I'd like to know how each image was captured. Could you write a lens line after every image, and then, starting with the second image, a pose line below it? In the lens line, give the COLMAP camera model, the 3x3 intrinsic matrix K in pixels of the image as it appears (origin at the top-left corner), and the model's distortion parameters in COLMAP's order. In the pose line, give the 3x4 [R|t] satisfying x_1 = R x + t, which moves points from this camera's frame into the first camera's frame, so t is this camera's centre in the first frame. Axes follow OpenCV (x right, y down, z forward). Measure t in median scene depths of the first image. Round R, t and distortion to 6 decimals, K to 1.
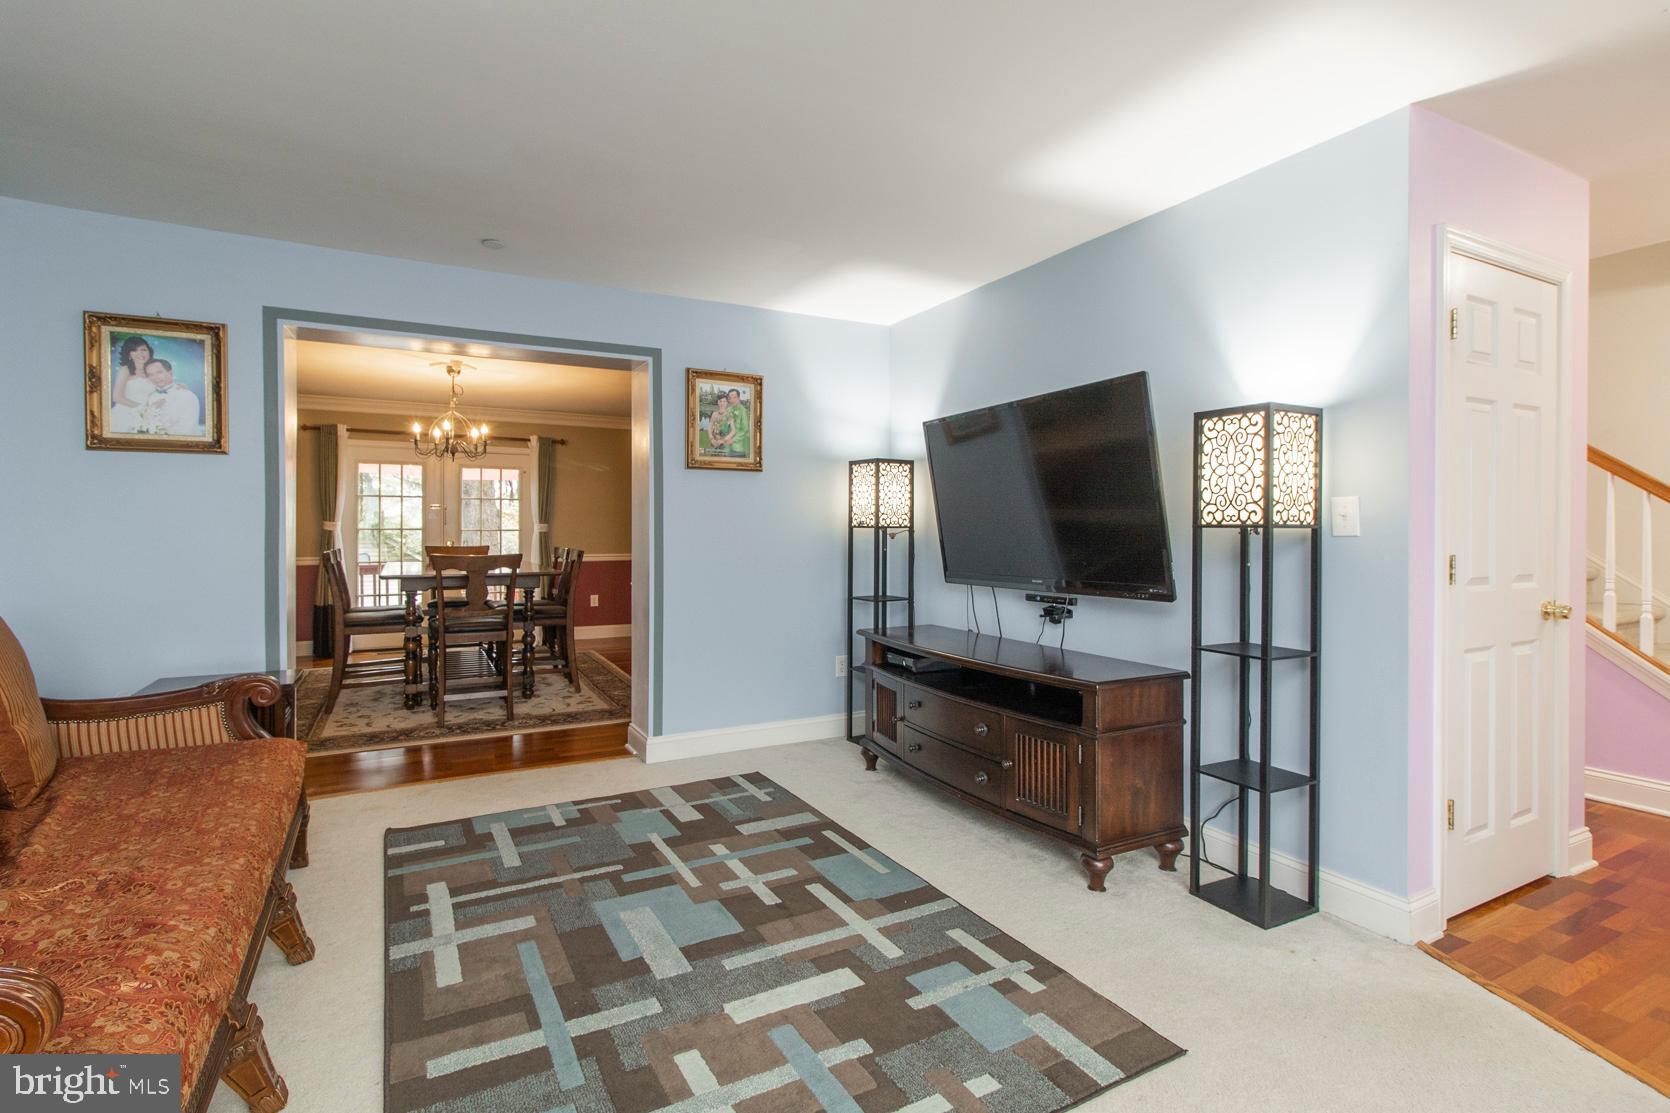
lens RADIAL K [[787.1, 0, 833.5], [0, 787.1, 550.1], [0, 0, 1]] dist [-0.000490, 0.000350]
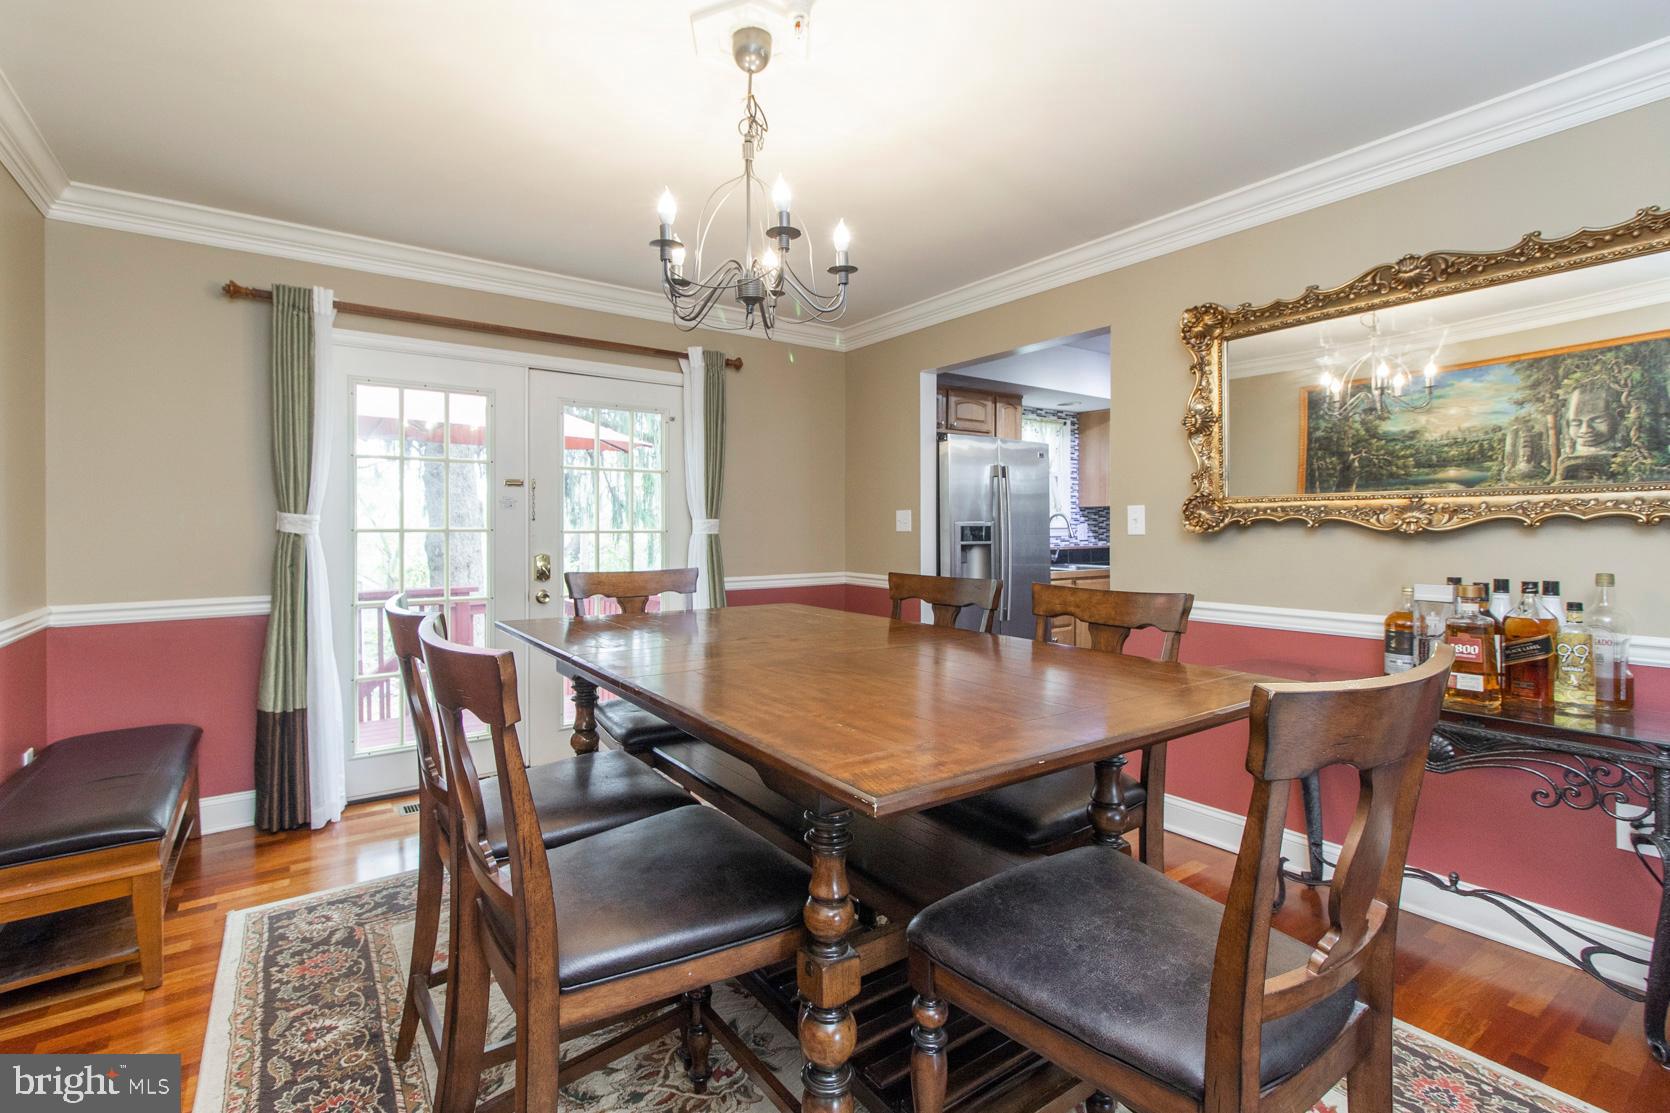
lens RADIAL K [[787.1, 0, 835.6], [0, 787.1, 544.2], [0, 0, 1]] dist [-0.000490, 0.000350]
pose [[0.993406, -0.008173, 0.114357, -0.385552], [0.008932, 0.999941, -0.006126, -0.013624], [-0.114301, 0.007107, 0.993421, 0.525057]]
